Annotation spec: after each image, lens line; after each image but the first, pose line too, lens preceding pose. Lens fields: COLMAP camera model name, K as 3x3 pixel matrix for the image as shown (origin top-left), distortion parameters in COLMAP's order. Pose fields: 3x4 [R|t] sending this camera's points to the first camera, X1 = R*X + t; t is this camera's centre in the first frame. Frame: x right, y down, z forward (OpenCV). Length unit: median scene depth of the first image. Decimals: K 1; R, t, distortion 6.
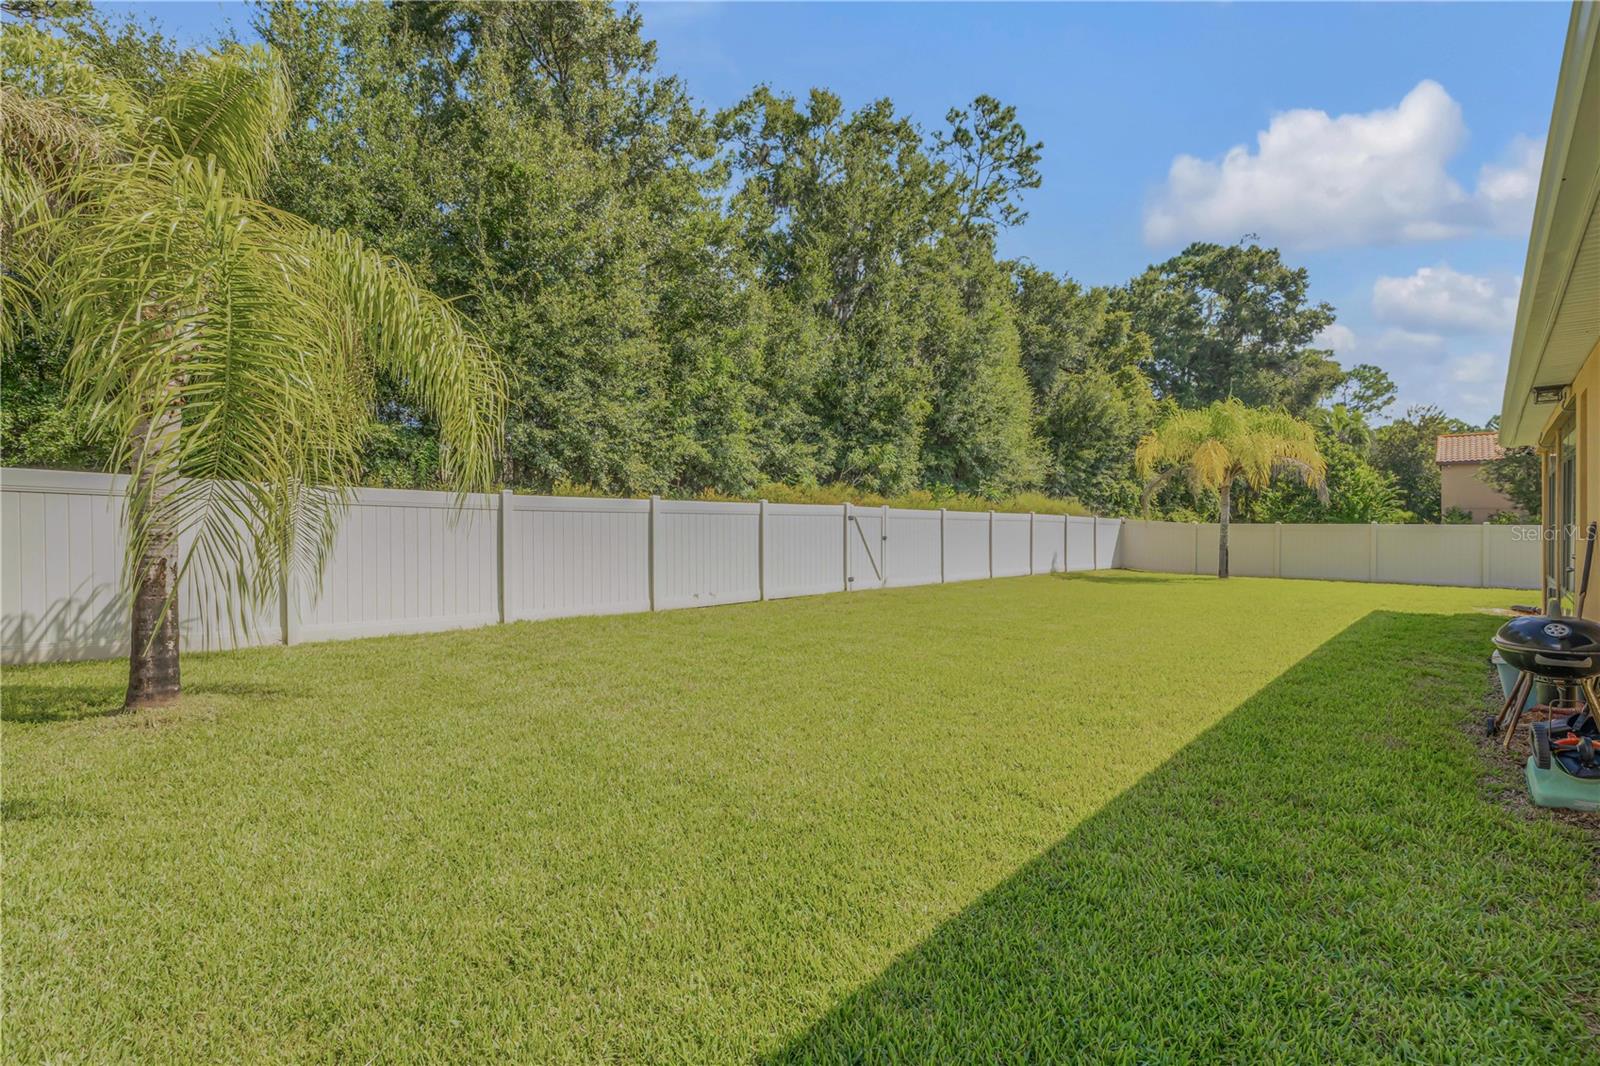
lens RADIAL K [[728.6, 0, 803.2], [0, 728.6, 533.4], [0, 0, 1]] dist [0.003660, 0.000174]
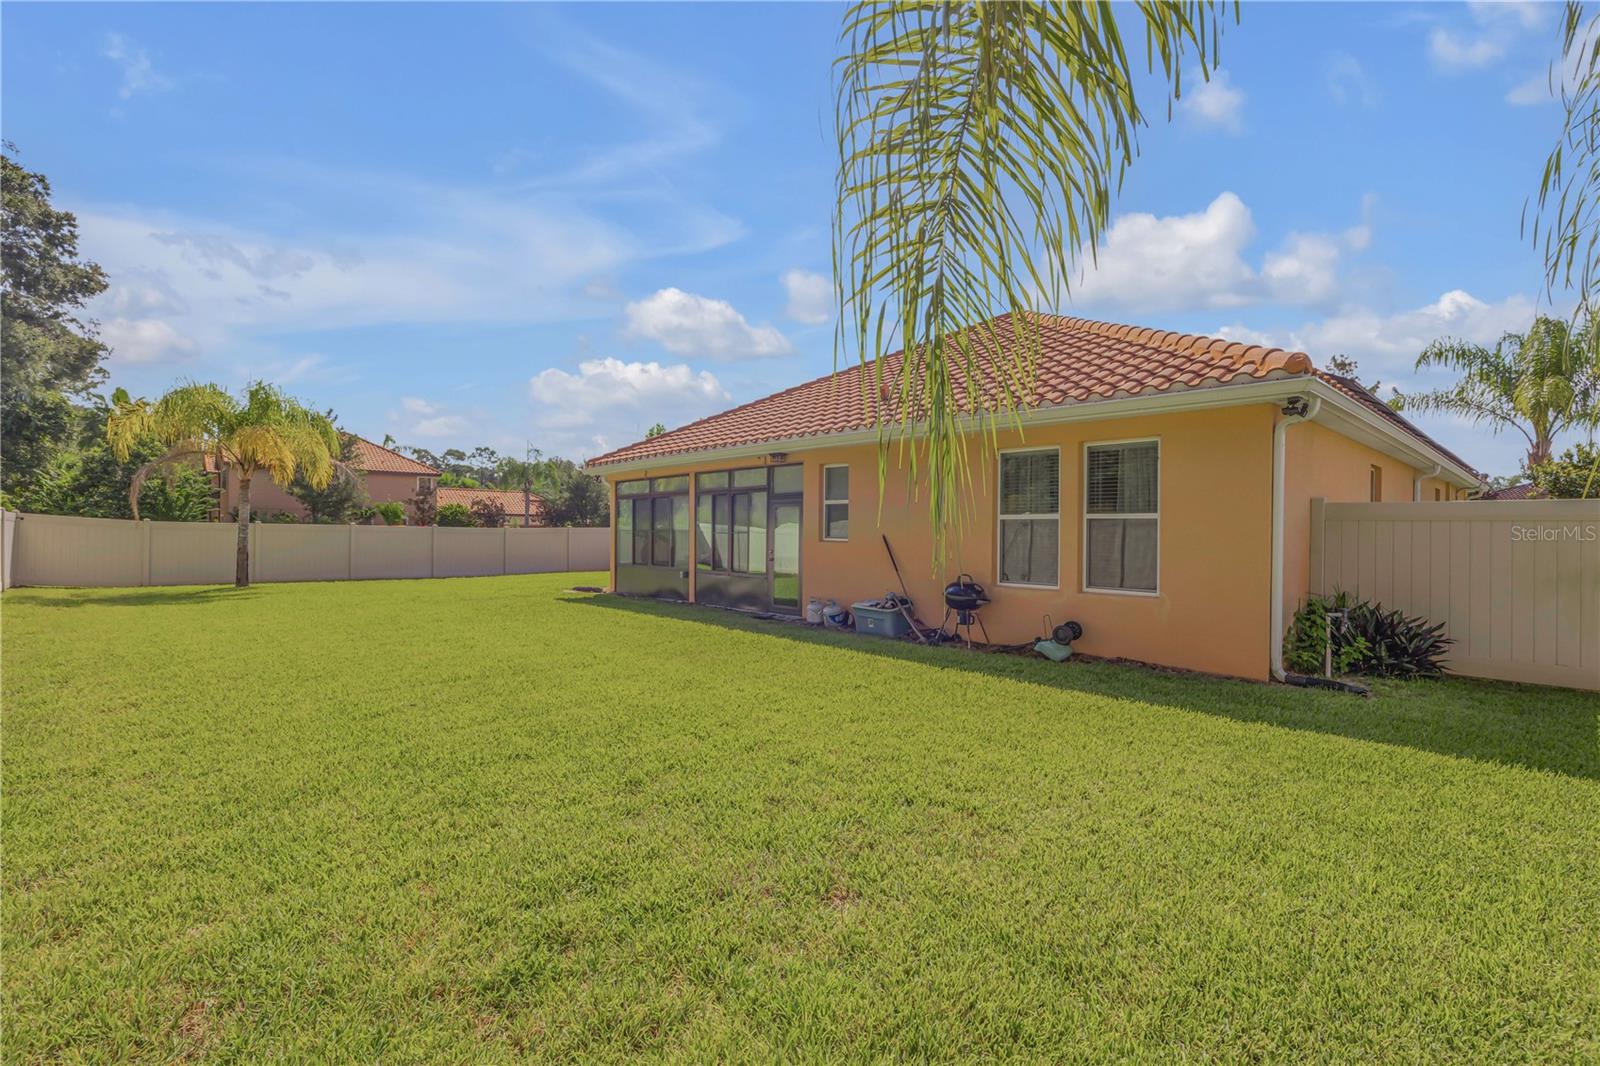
lens RADIAL K [[728.6, 0, 803.3], [0, 728.6, 536.0], [0, 0, 1]] dist [0.003660, 0.000174]
pose [[0.067467, -0.001048, 0.997721, -0.218368], [-0.002202, 0.999997, 0.001200, 0.000170], [-0.997719, -0.002277, 0.067465, 0.285142]]
